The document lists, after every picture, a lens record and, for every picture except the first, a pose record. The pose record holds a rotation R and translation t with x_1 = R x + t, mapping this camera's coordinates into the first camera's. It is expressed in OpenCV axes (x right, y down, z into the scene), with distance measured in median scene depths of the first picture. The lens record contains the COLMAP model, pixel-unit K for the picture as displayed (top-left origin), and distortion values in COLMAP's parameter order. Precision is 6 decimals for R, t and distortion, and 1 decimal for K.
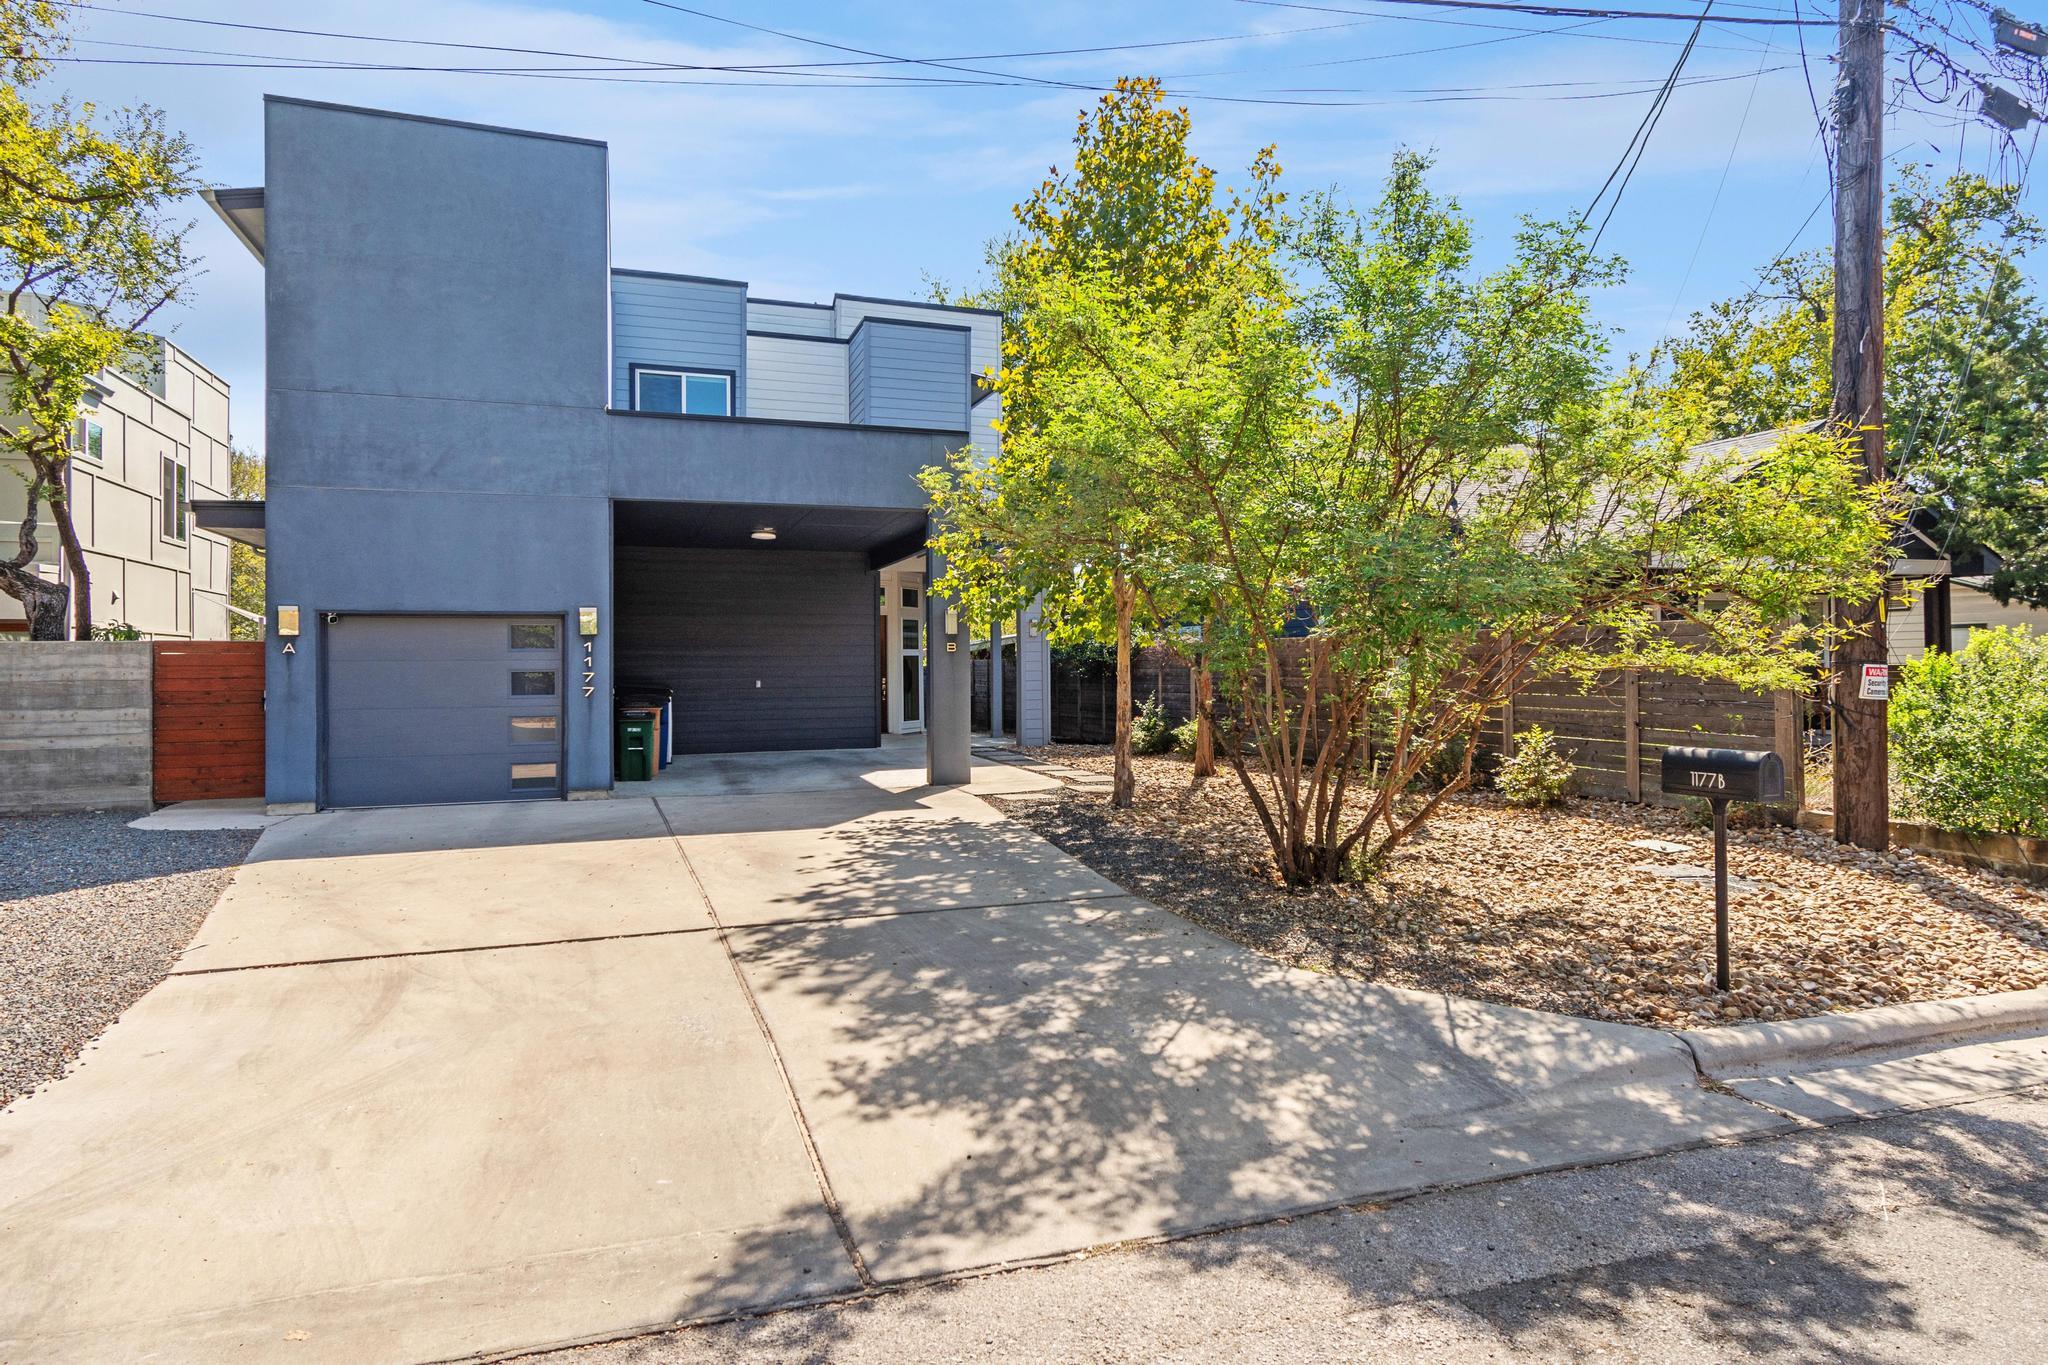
lens RADIAL K [[1179.6, 0, 1021.6], [0, 1179.6, 671.4], [0, 0, 1]] dist [-0.000170, -0.000047]
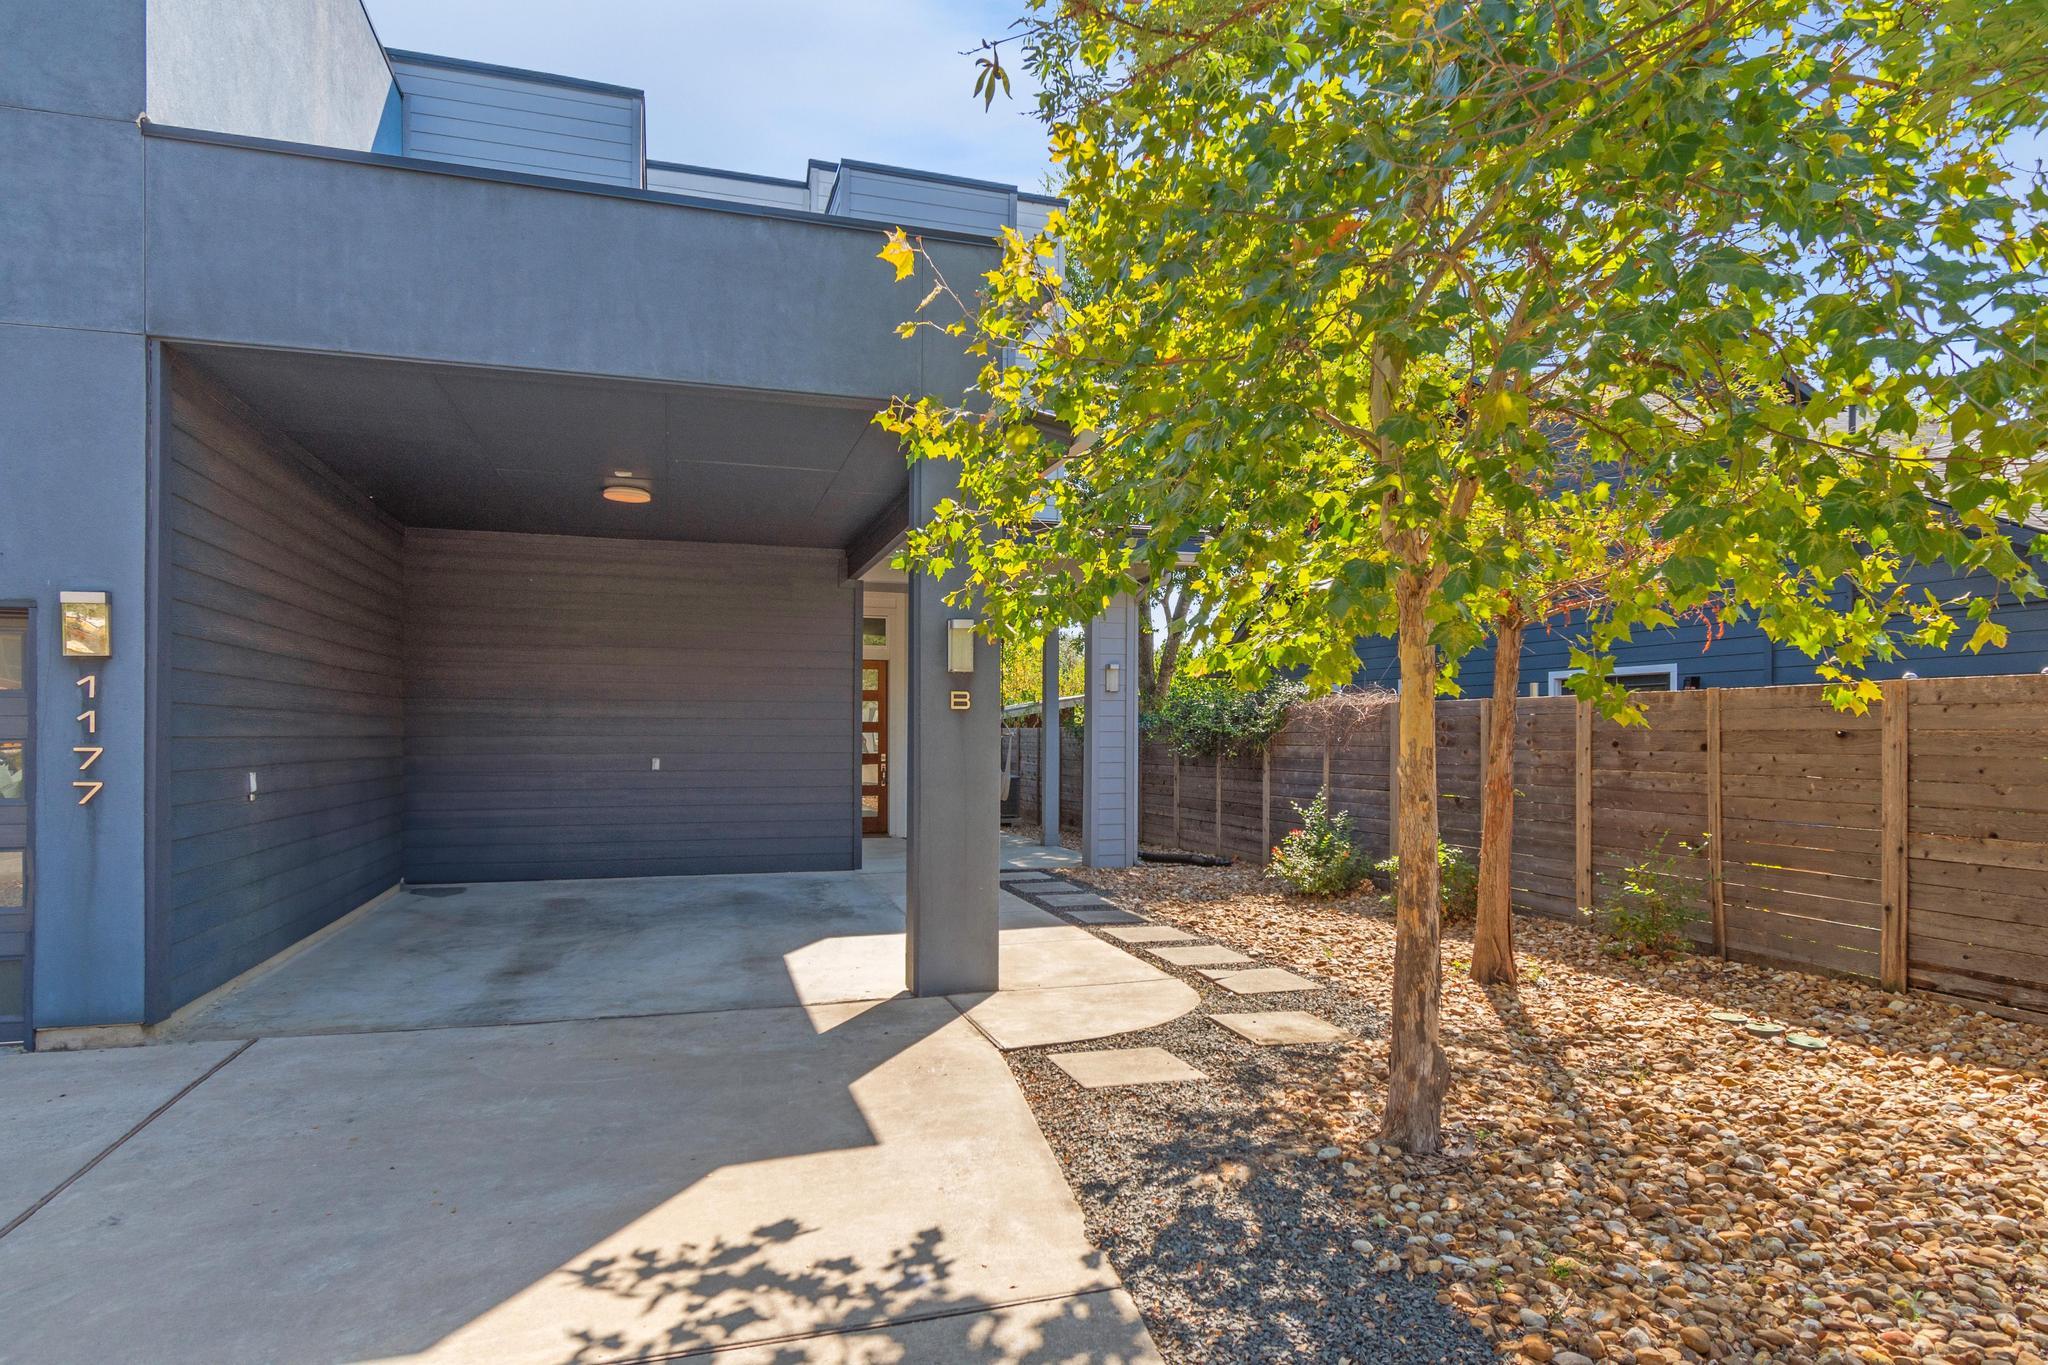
lens RADIAL K [[1179.6, 0, 1027.4], [0, 1179.6, 693.4], [0, 0, 1]] dist [-0.000170, -0.000047]
pose [[0.999189, 0.010532, -0.038863, -0.012350], [-0.012068, 0.999147, -0.039491, -0.004212], [0.038414, 0.039928, 0.998464, 0.437975]]
